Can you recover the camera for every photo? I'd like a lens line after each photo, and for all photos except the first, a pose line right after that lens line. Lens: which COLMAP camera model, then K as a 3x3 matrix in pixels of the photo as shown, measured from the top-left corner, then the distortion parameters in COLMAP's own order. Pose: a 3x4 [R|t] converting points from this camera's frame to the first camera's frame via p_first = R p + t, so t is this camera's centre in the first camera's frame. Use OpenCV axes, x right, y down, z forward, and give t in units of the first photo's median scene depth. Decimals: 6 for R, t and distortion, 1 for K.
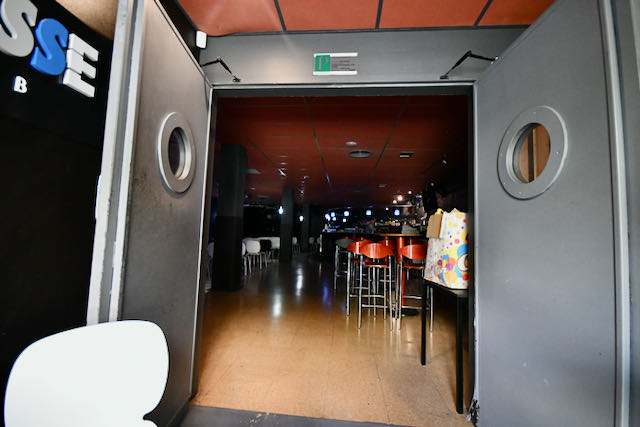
lens RADIAL K [[275.2, 0, 320.0], [0, 275.2, 213.5], [0, 0, 1]] dist [0.001561, -0.008463]
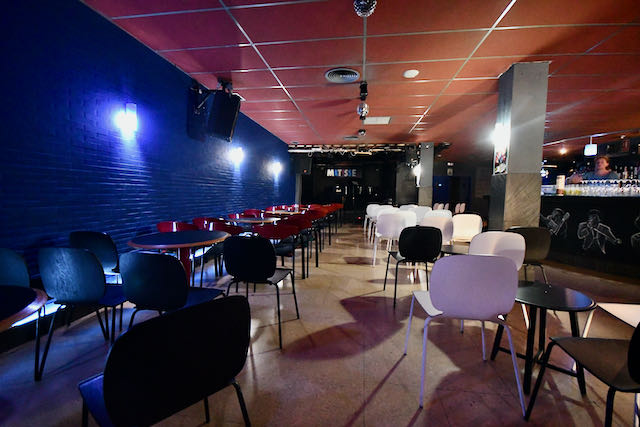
lens RADIAL K [[275.2, 0, 320.0], [0, 275.2, 213.5], [0, 0, 1]] dist [0.001561, -0.008463]
pose [[0.998454, -0.009894, -0.054693, -0.243774], [0.017163, 0.990823, 0.134071, 0.027469], [0.052864, -0.134803, 0.989461, 0.454678]]
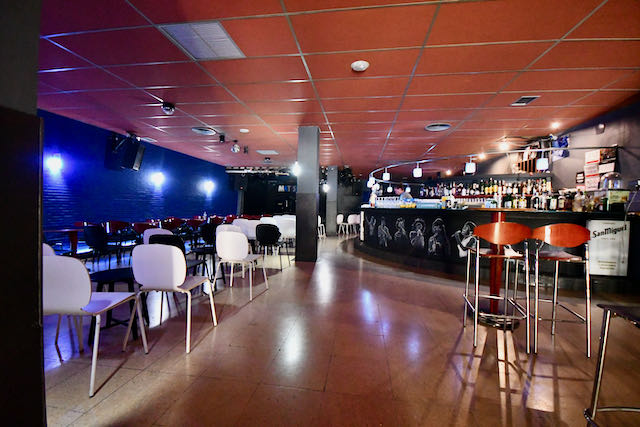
lens RADIAL K [[275.2, 0, 320.0], [0, 275.2, 213.5], [0, 0, 1]] dist [0.001561, -0.008463]
pose [[0.998476, -0.008977, -0.054456, -0.048529], [0.013623, 0.996241, 0.085547, 0.023661], [0.053483, -0.086159, 0.994845, 0.327557]]
